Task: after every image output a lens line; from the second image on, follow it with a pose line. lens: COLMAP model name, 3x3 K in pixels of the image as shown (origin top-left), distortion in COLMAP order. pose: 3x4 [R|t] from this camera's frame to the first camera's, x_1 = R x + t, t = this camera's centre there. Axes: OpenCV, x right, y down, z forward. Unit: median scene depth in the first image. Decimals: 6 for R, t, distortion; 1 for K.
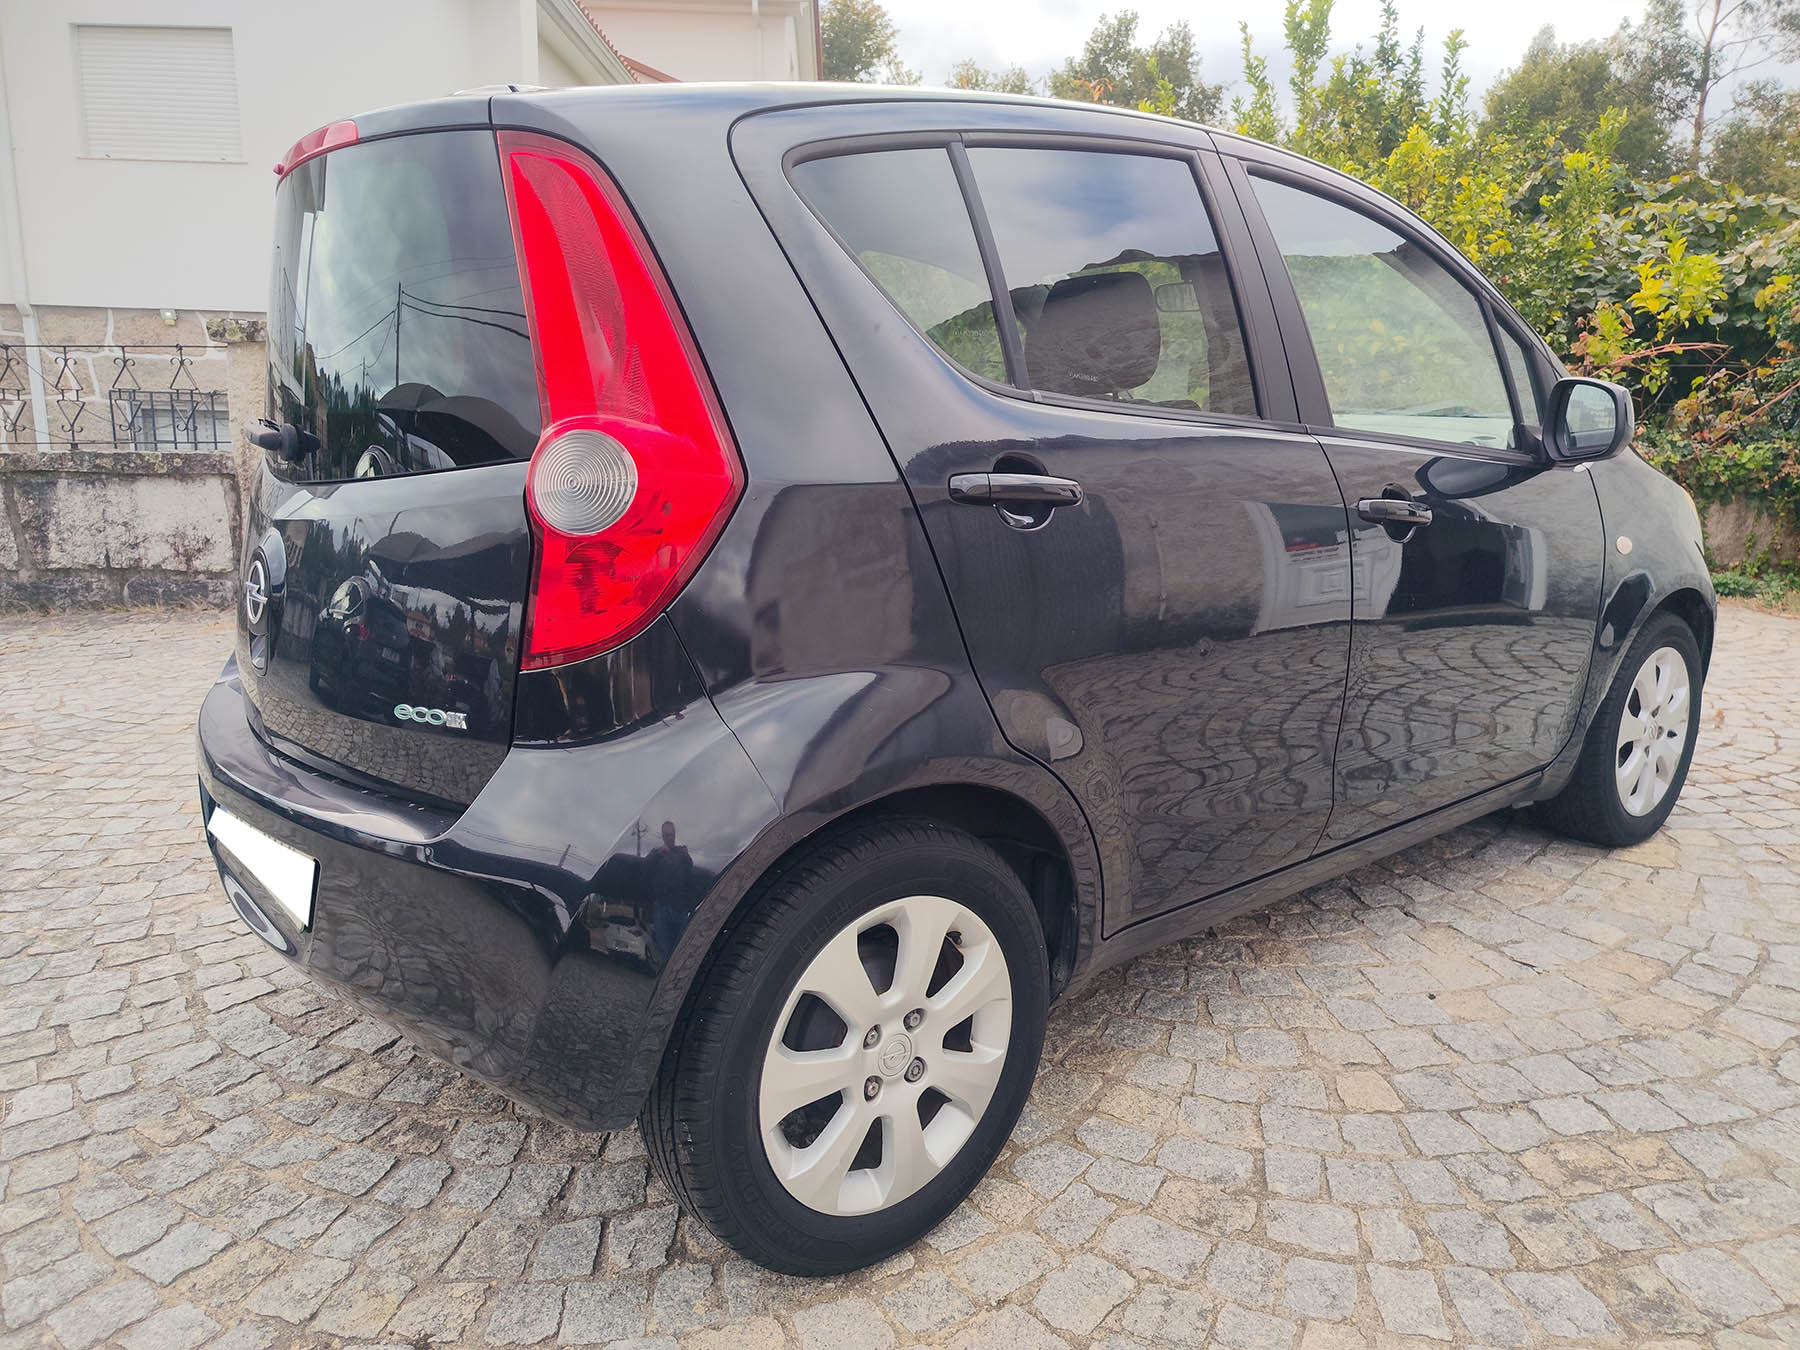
lens RADIAL K [[1266.7, 0, 898.0], [0, 1266.7, 667.4], [0, 0, 1]] dist [0.027591, -0.021473]
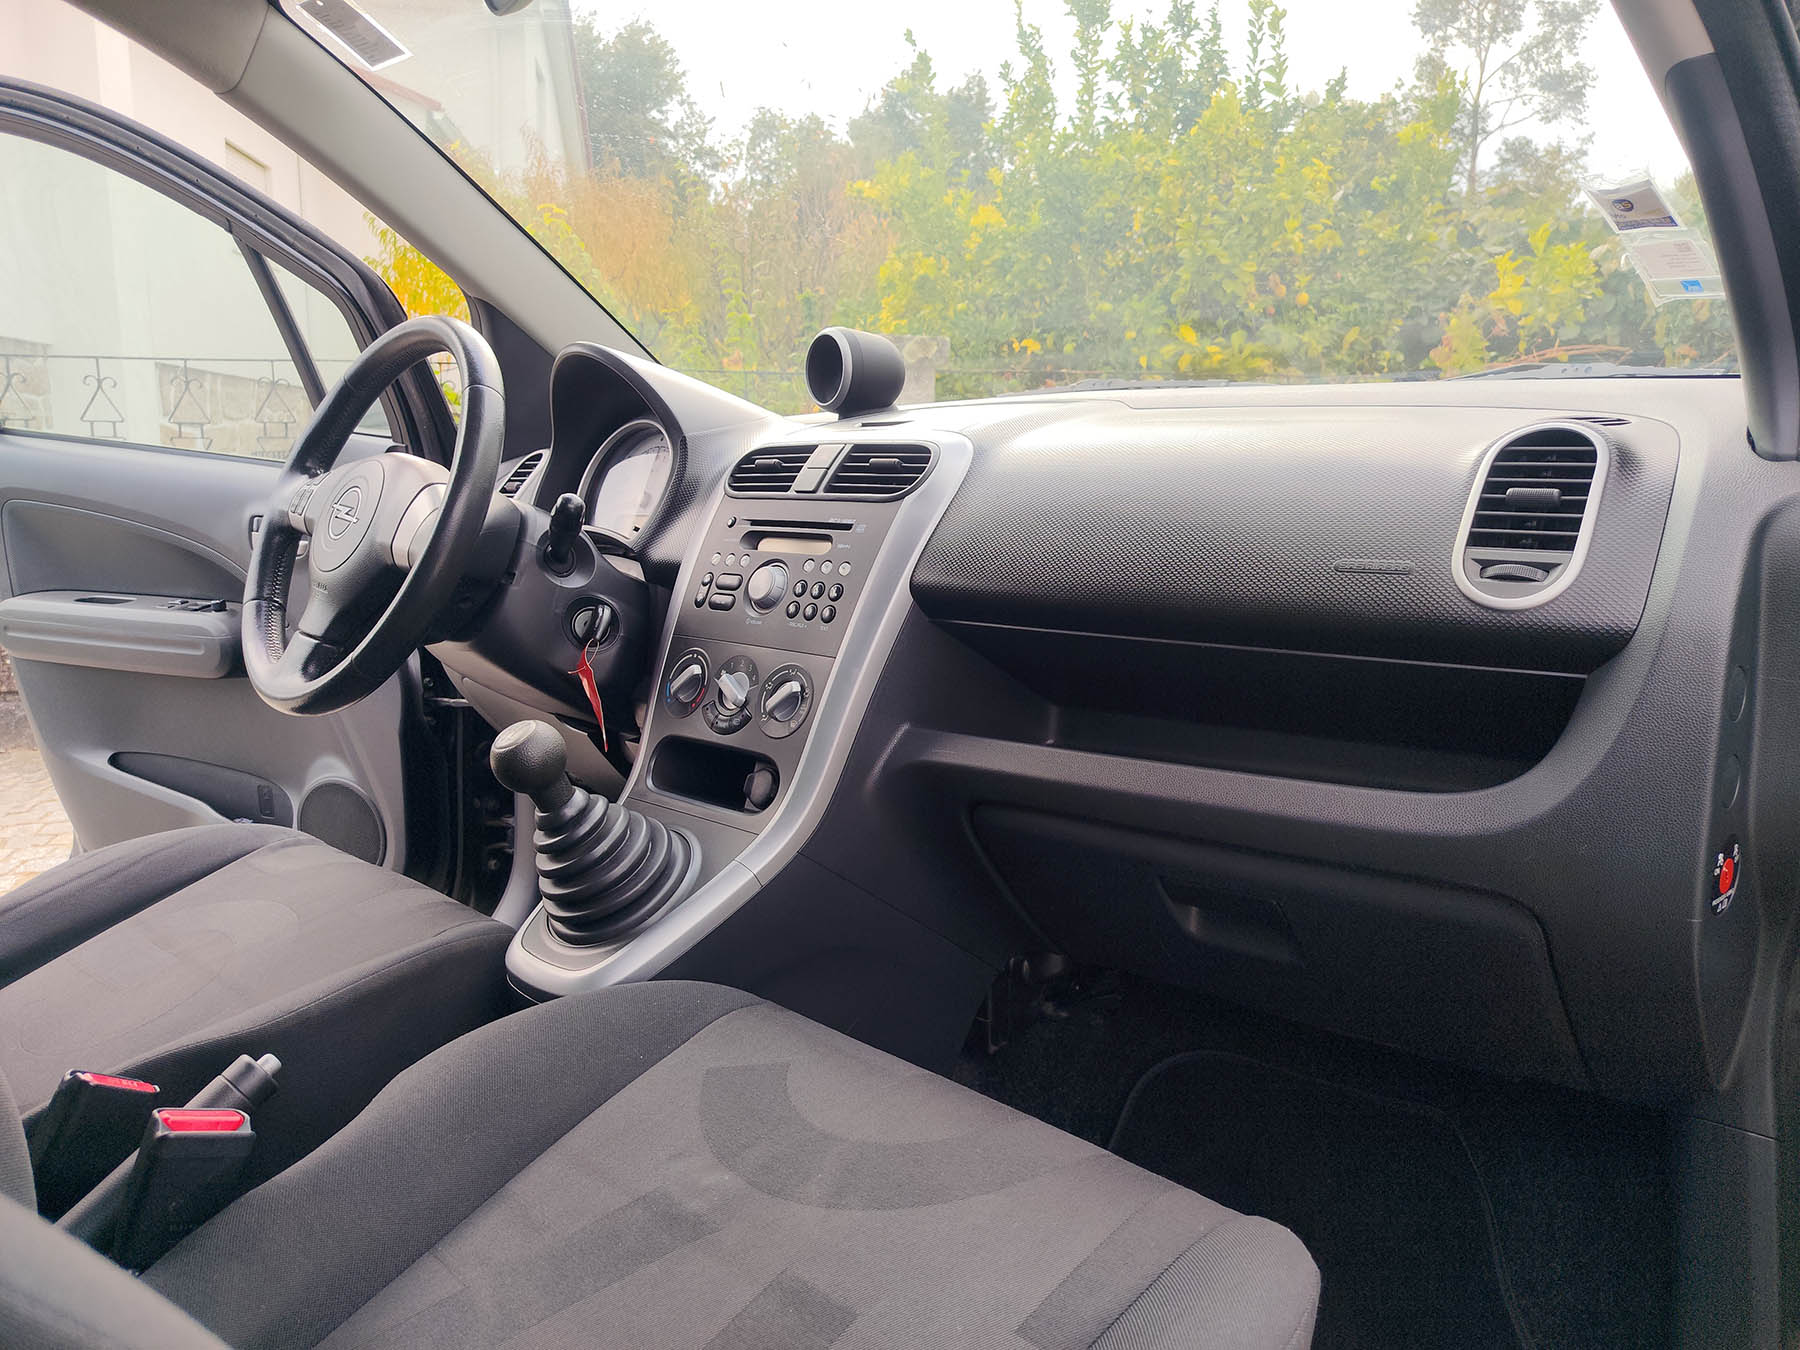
lens RADIAL K [[1266.7, 0, 898.0], [0, 1266.7, 667.4], [0, 0, 1]] dist [0.027591, -0.021473]
pose [[0.990894, -0.032788, 0.130589, 0.090465], [0.037940, 0.998589, -0.037164, -0.039840], [-0.129186, 0.041780, 0.990740, 0.253531]]
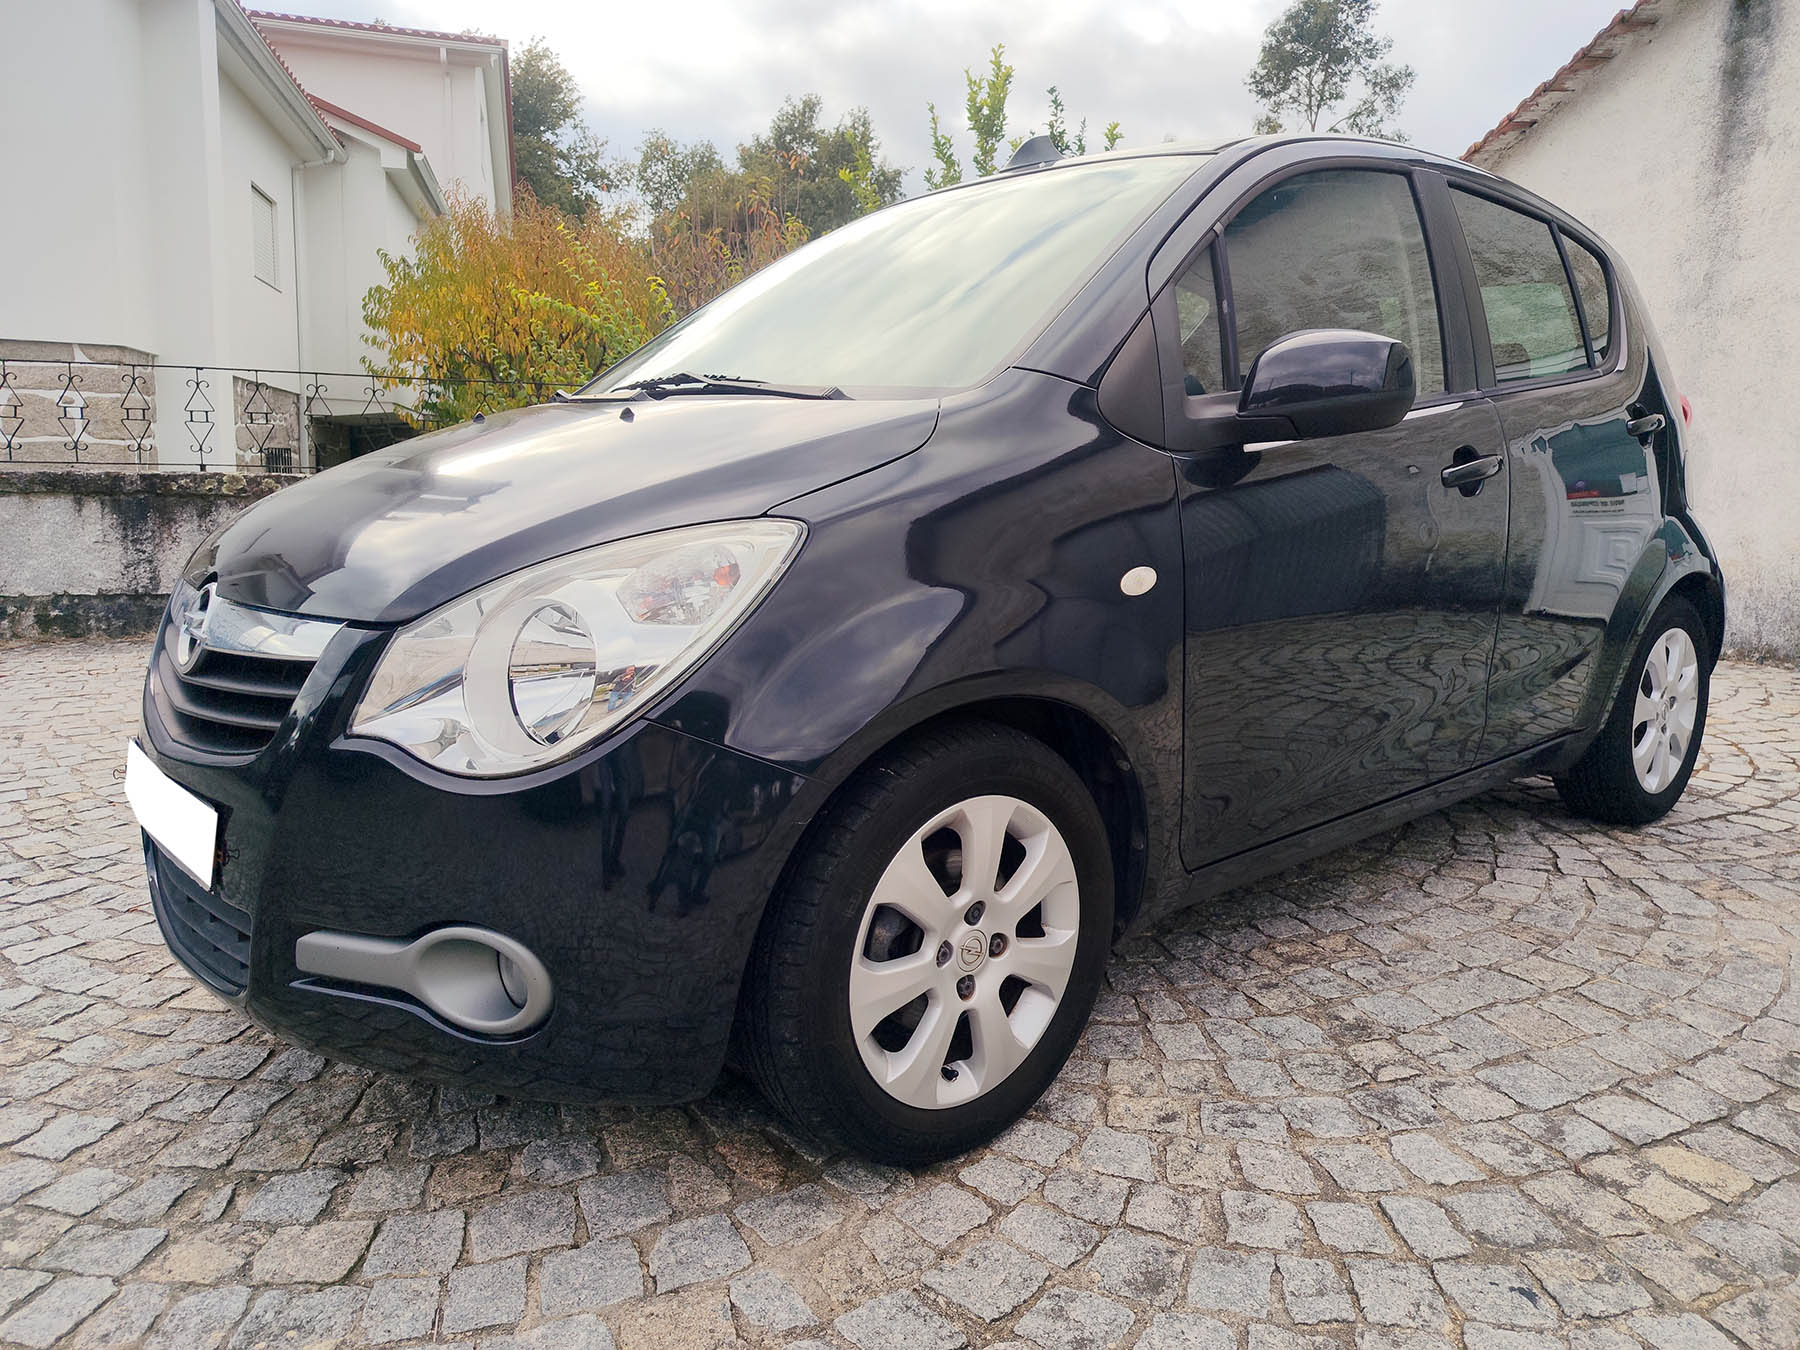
lens RADIAL K [[1266.7, 0, 898.0], [0, 1266.7, 667.4], [0, 0, 1]] dist [0.027591, -0.021473]
pose [[0.972139, -0.028827, 0.232628, -0.030024], [0.040787, 0.998073, -0.046768, 0.033454], [-0.230831, 0.054954, 0.971441, -0.034609]]
